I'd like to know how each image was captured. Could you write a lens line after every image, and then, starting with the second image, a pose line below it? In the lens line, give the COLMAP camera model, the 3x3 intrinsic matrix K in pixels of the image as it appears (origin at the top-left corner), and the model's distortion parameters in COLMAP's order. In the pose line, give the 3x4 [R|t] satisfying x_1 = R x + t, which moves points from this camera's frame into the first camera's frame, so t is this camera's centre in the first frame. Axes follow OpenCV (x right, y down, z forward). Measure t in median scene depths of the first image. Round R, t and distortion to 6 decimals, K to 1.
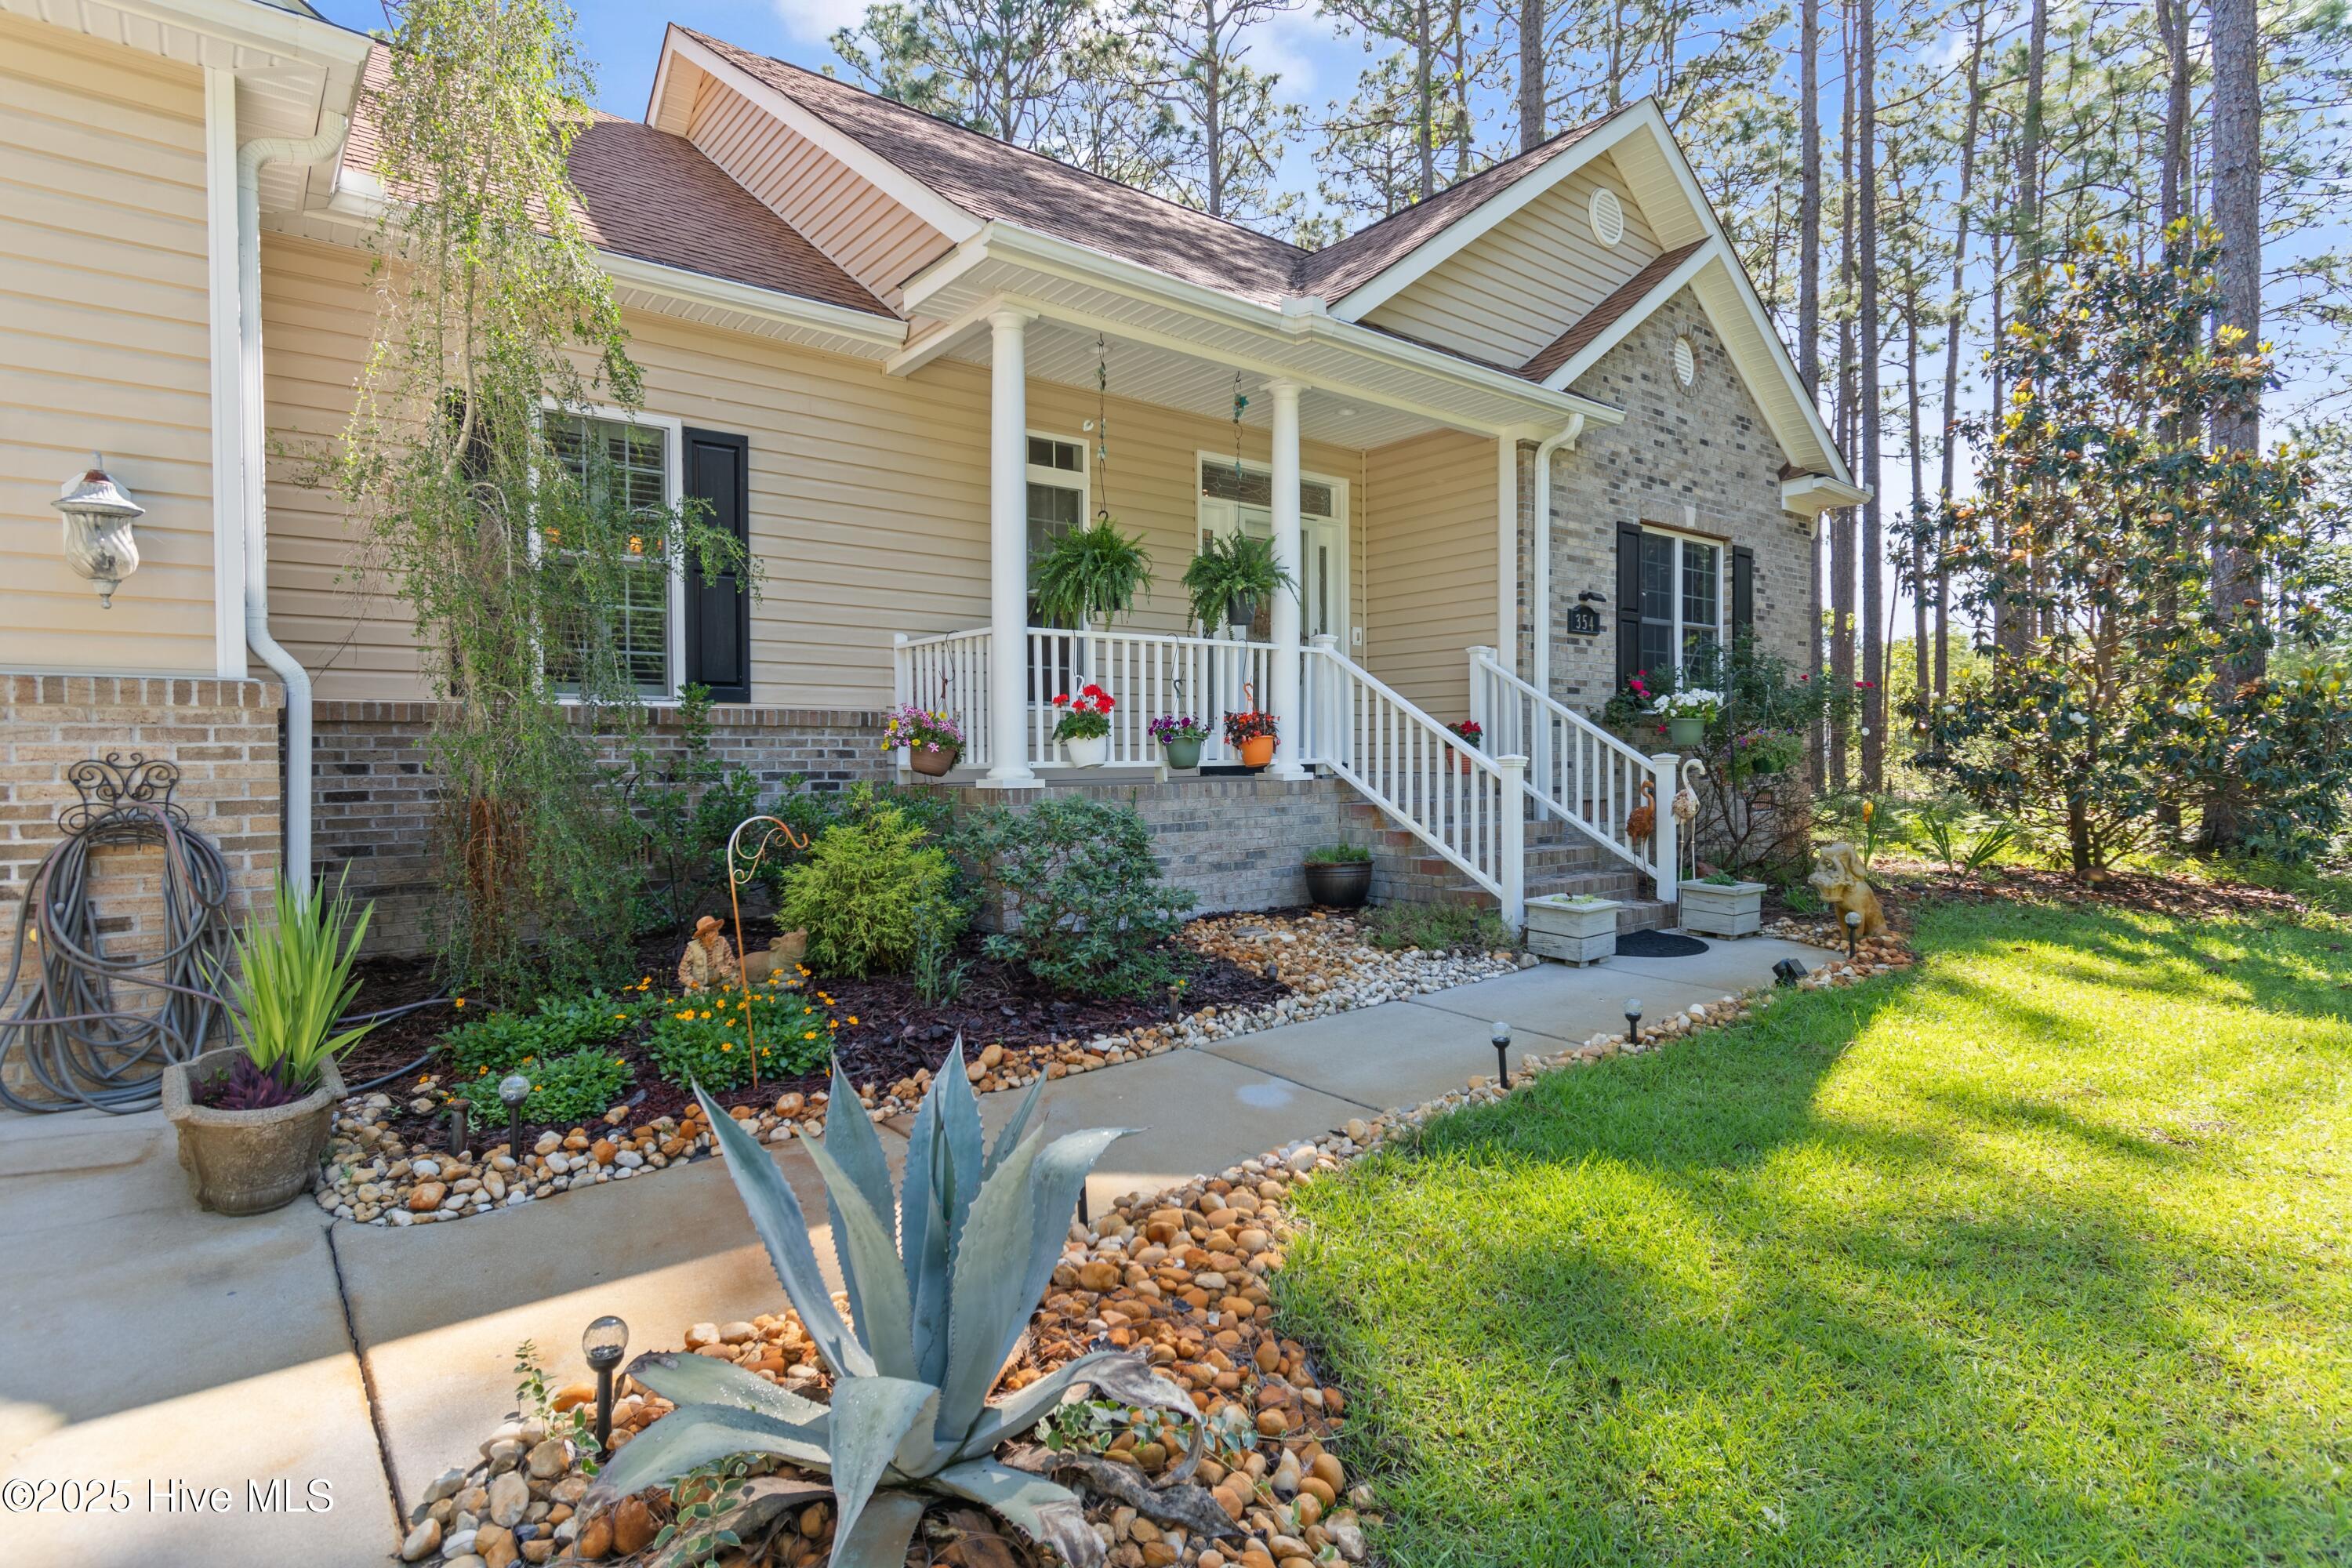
lens RADIAL K [[1194.3, 0, 1178.7], [0, 1194.3, 782.5], [0, 0, 1]] dist [-0.006782, -0.000509]
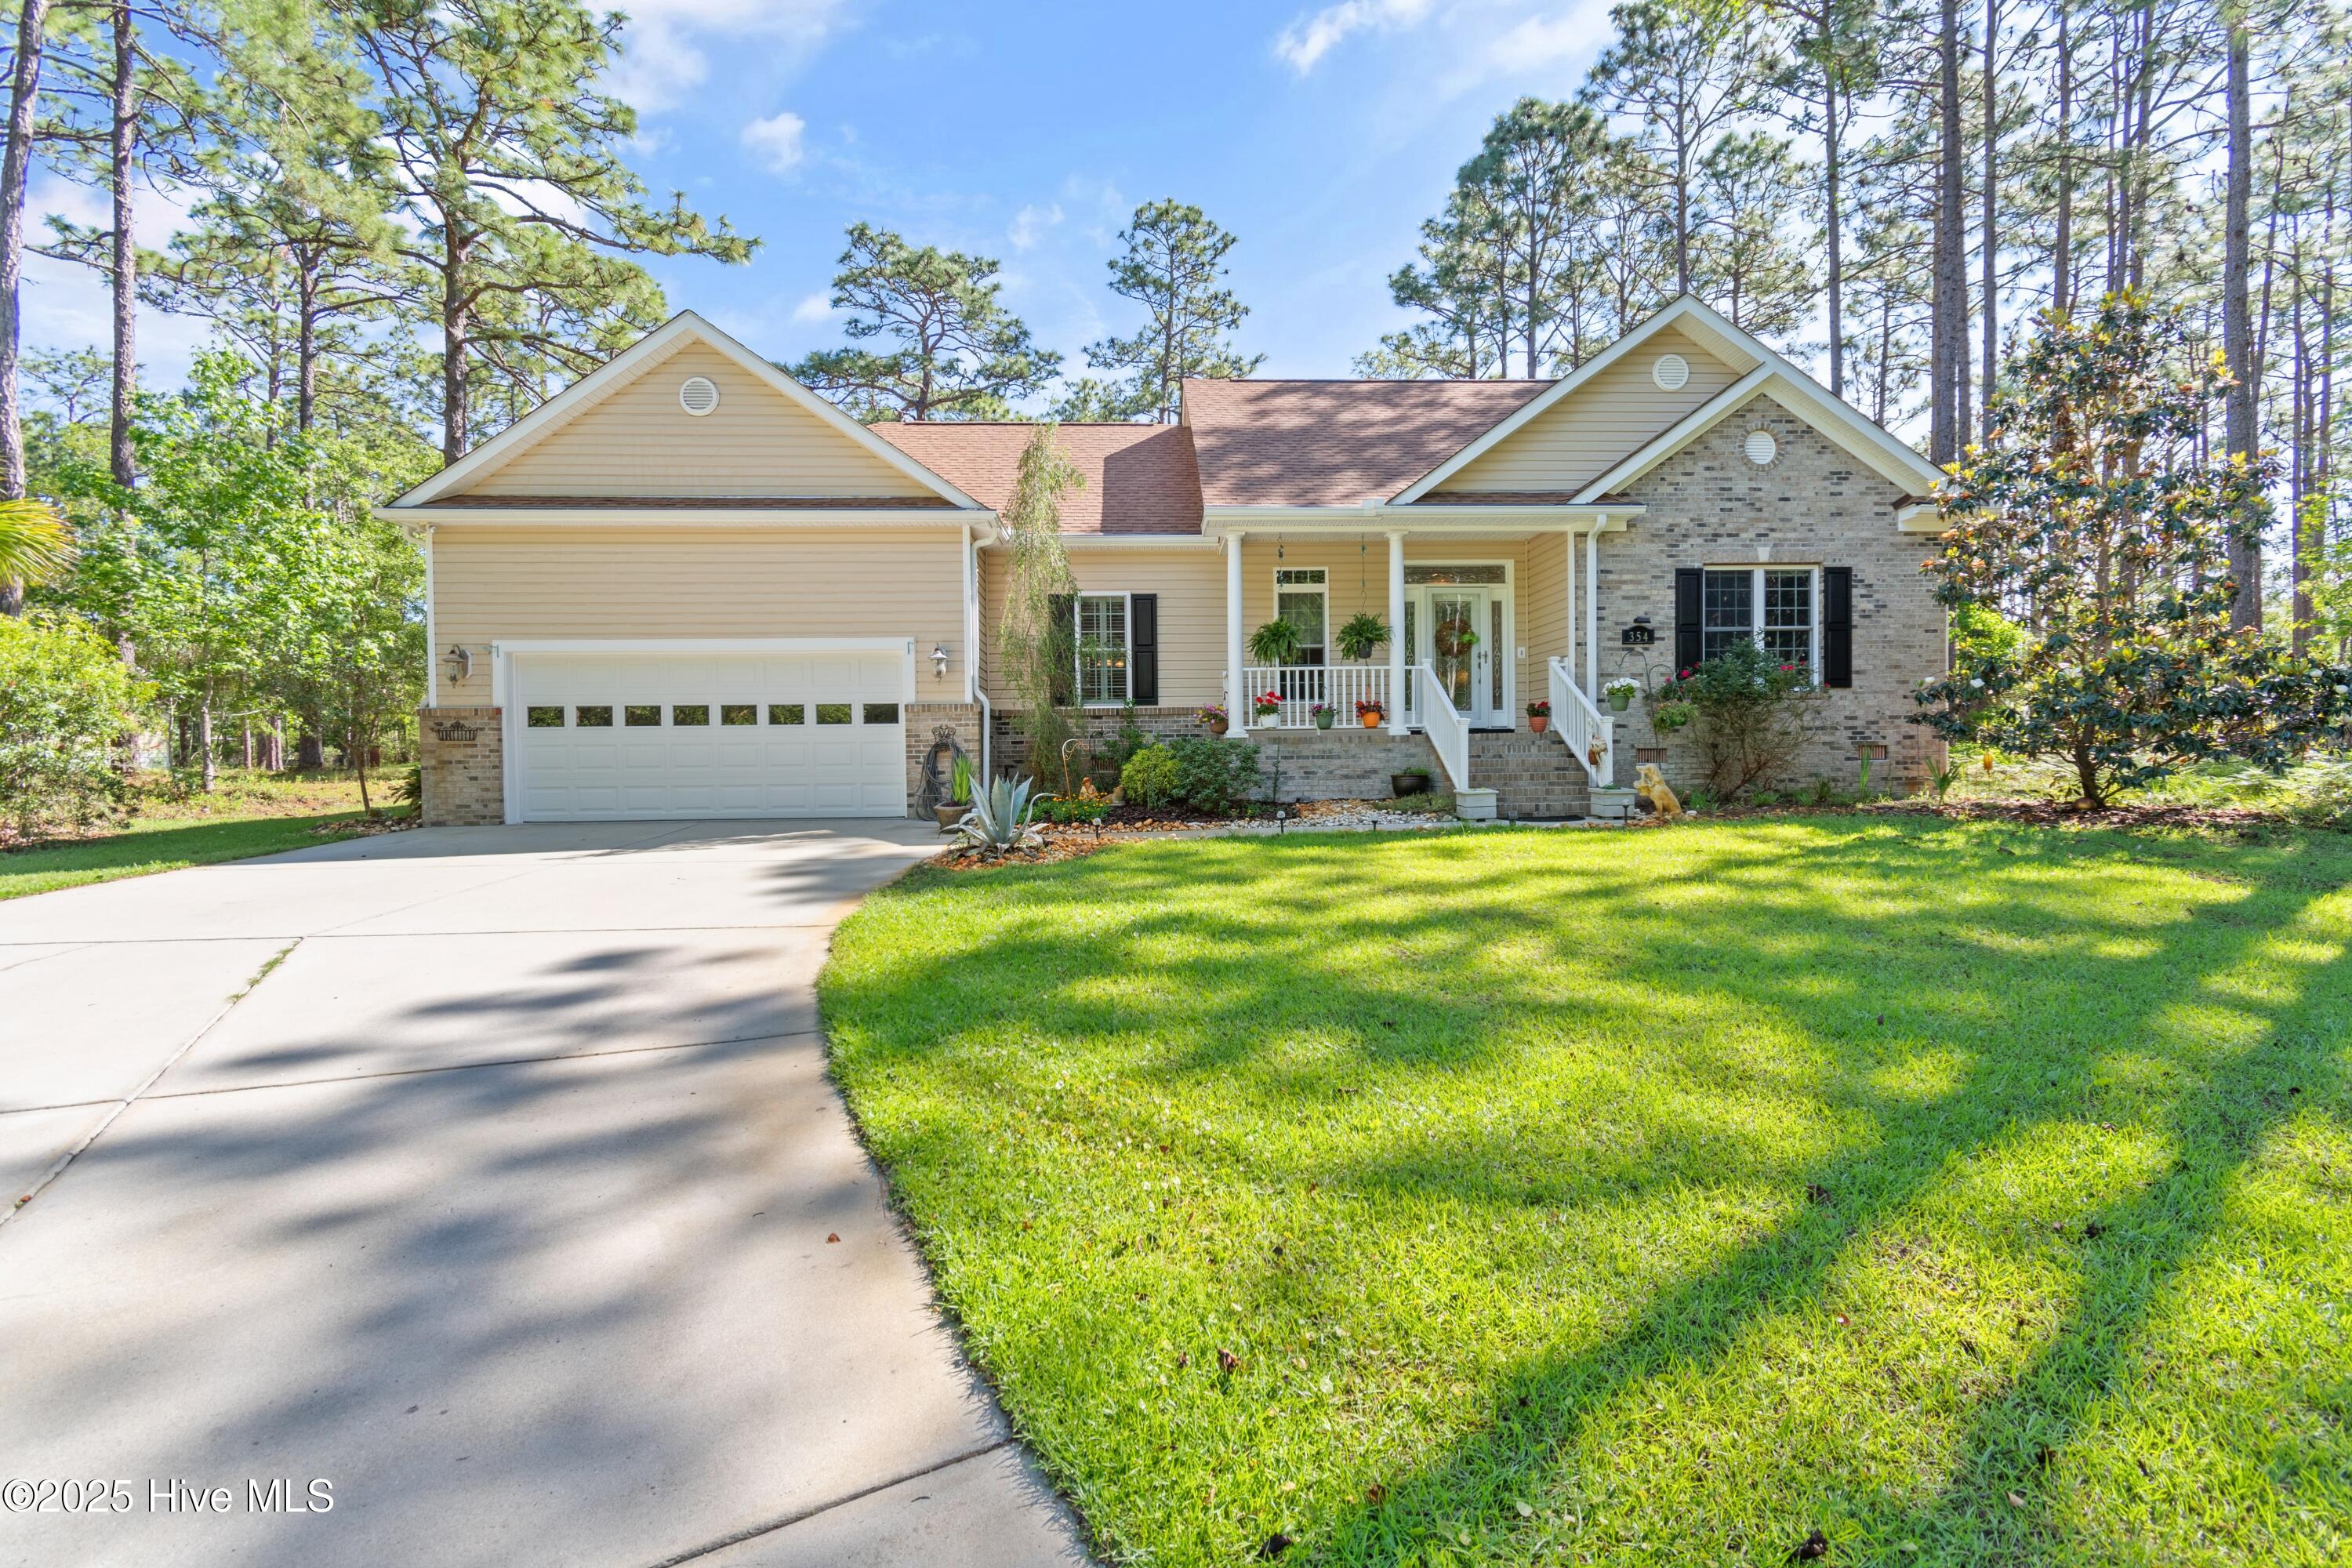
lens RADIAL K [[1026.9, 0, 1172.7], [0, 1026.9, 771.6], [0, 0, 1]] dist [-0.002274, -0.000508]
pose [[0.804457, 0.004750, -0.593992, 0.817326], [-0.005097, 0.999986, 0.001093, 0.059153], [0.593989, 0.002149, 0.804470, -0.587386]]
